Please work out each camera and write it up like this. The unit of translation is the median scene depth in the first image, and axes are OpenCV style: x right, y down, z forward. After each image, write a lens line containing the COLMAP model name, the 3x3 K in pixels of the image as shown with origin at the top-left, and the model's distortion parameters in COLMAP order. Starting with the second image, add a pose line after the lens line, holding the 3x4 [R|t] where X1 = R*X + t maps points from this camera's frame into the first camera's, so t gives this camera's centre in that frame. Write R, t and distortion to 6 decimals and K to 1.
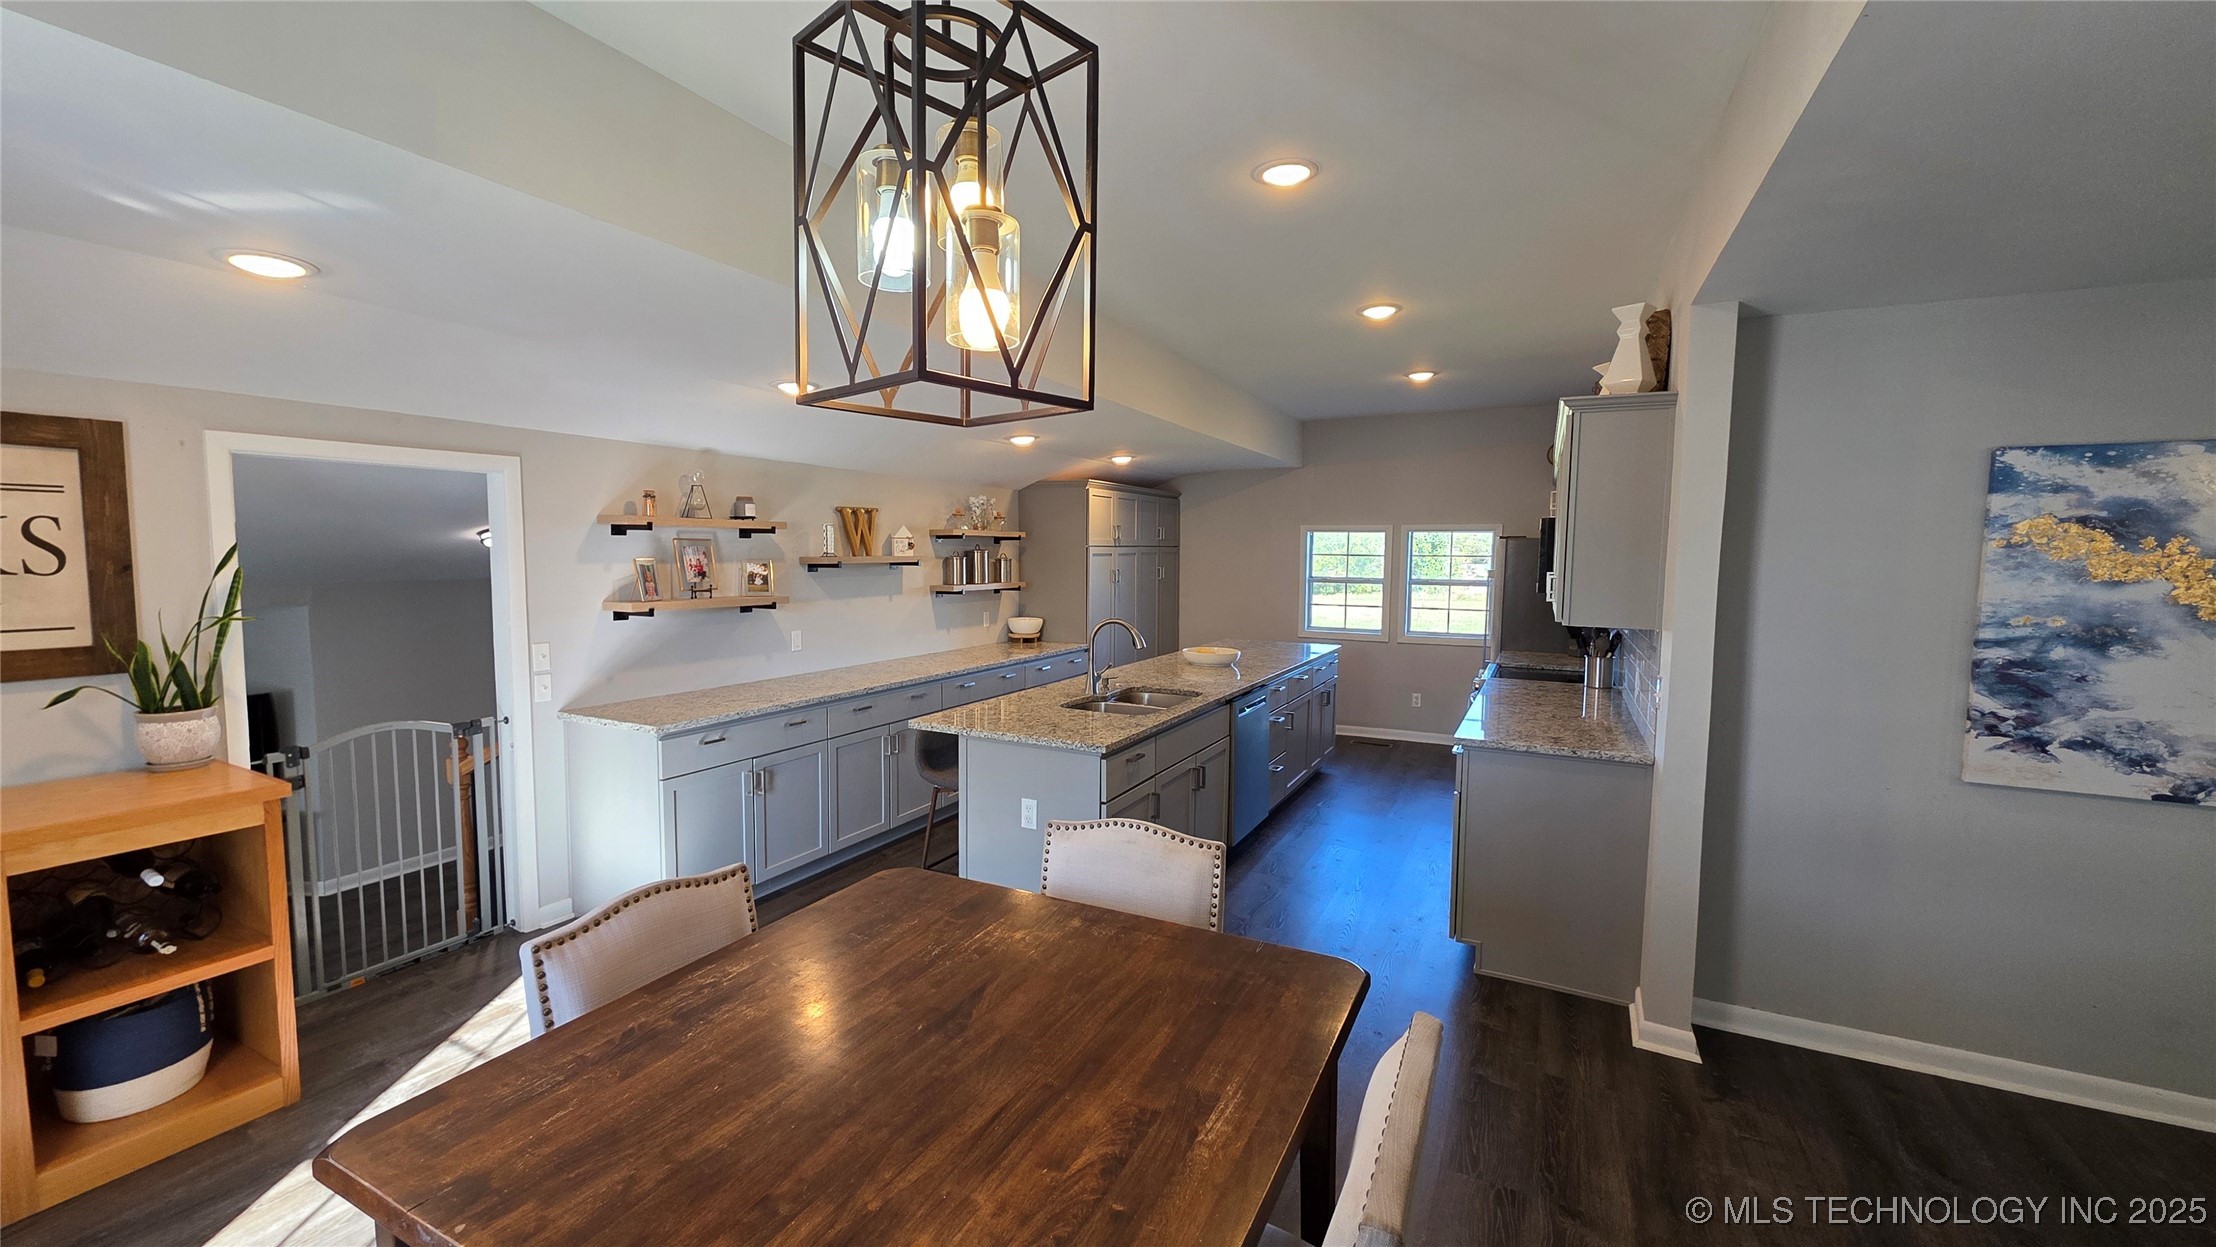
lens RADIAL K [[881.3, 0, 1103.1], [0, 881.3, 616.8], [0, 0, 1]] dist [0.002447, -0.000286]
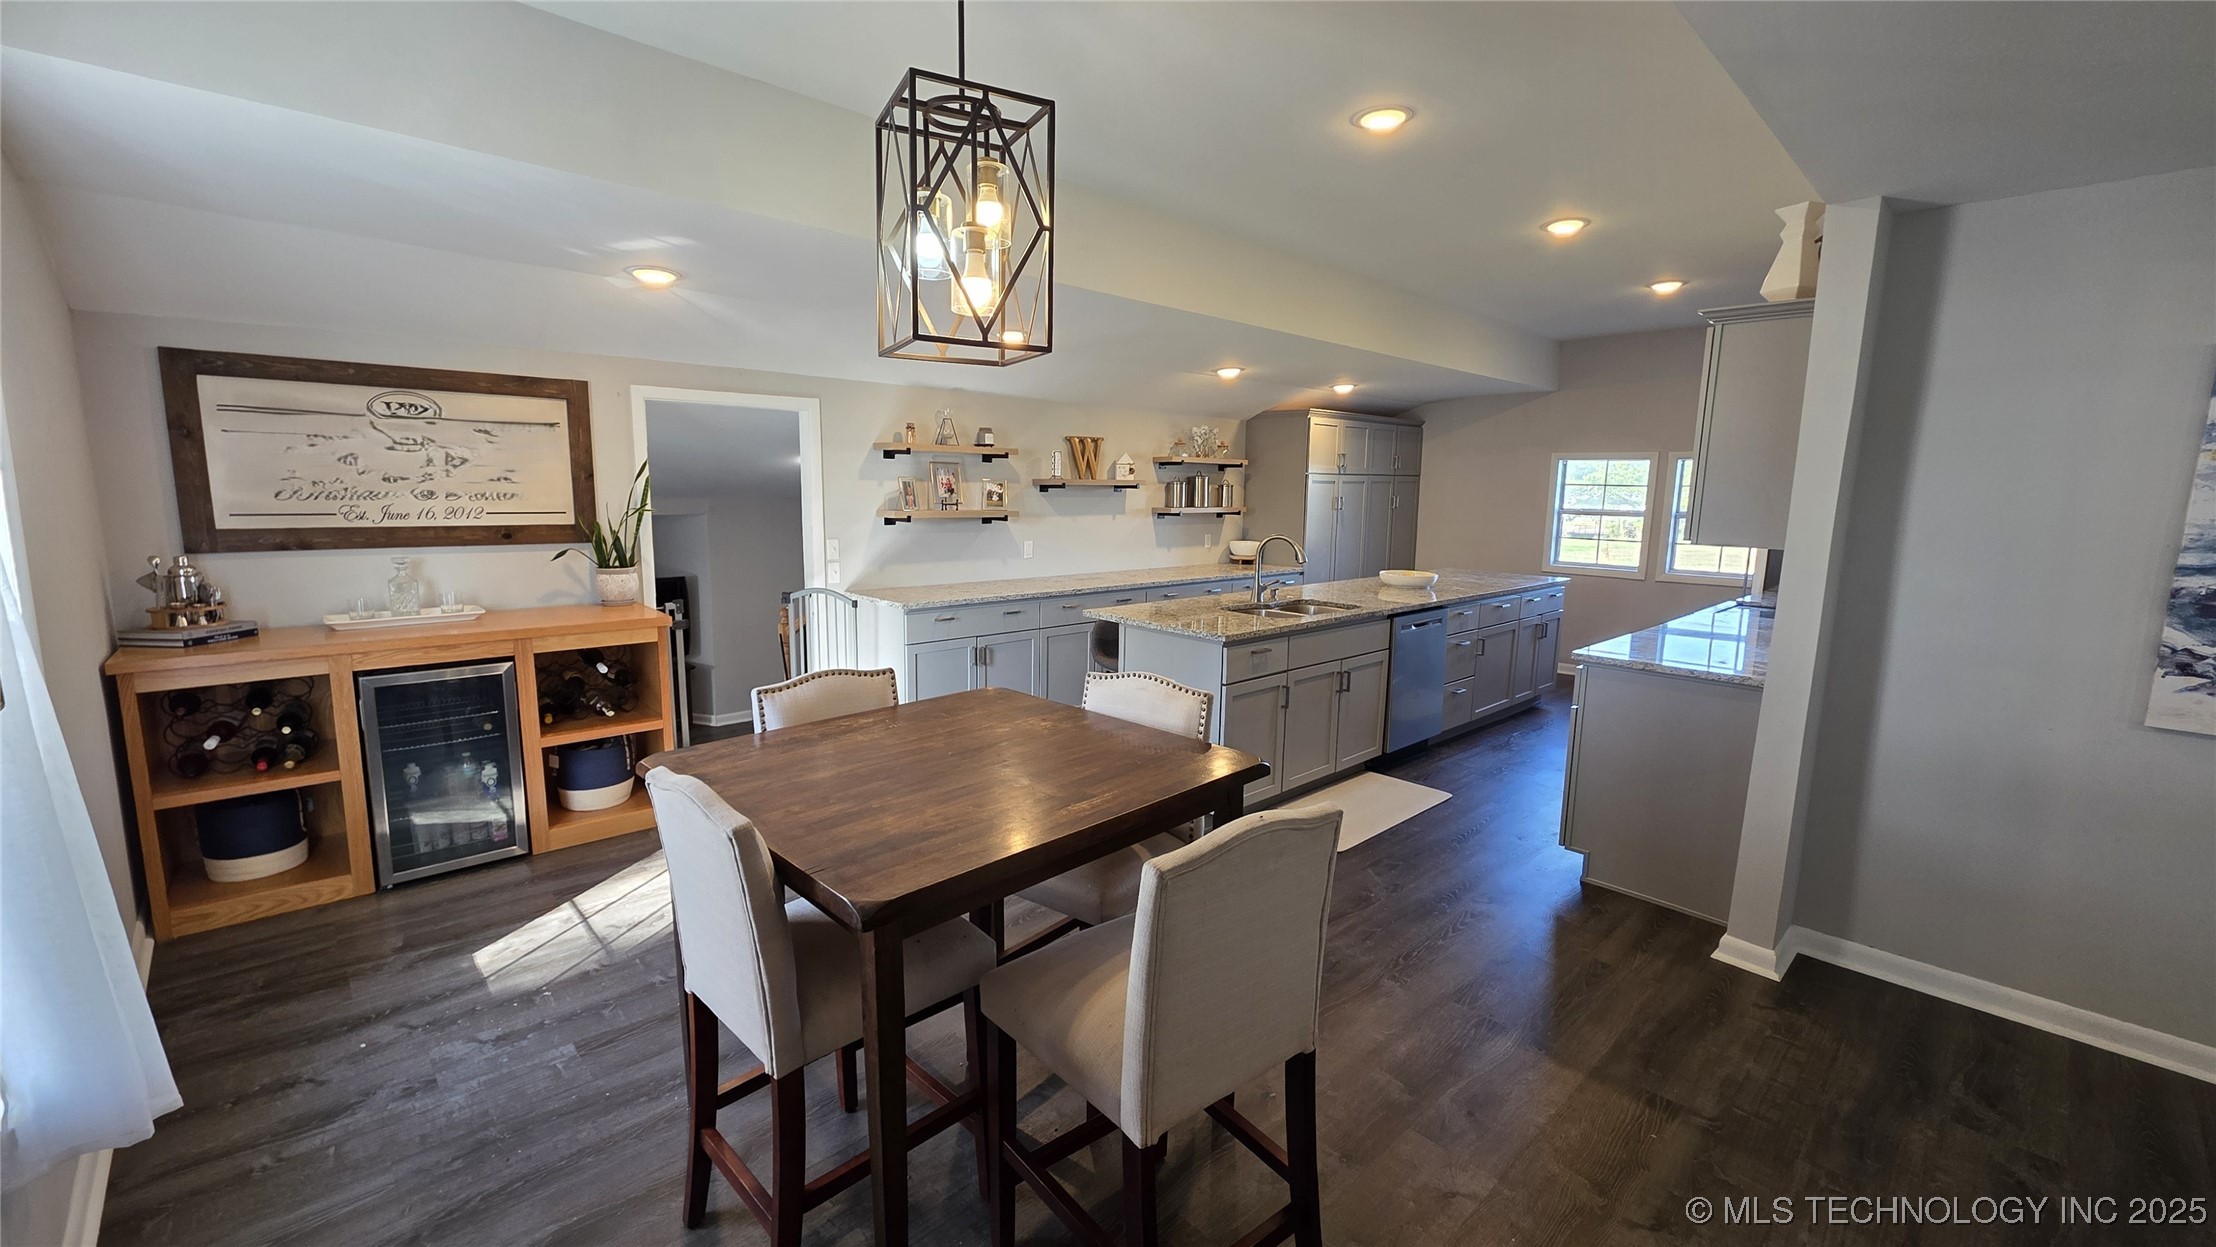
lens RADIAL K [[888.6, 0, 1106.0], [0, 888.6, 612.2], [0, 0, 1]] dist [0.006829, 0.000005]
pose [[0.943127, 0.054689, -0.327903, 0.214262], [-0.033546, 0.996997, 0.069797, 0.034303], [0.330736, -0.054828, 0.942129, -0.148710]]
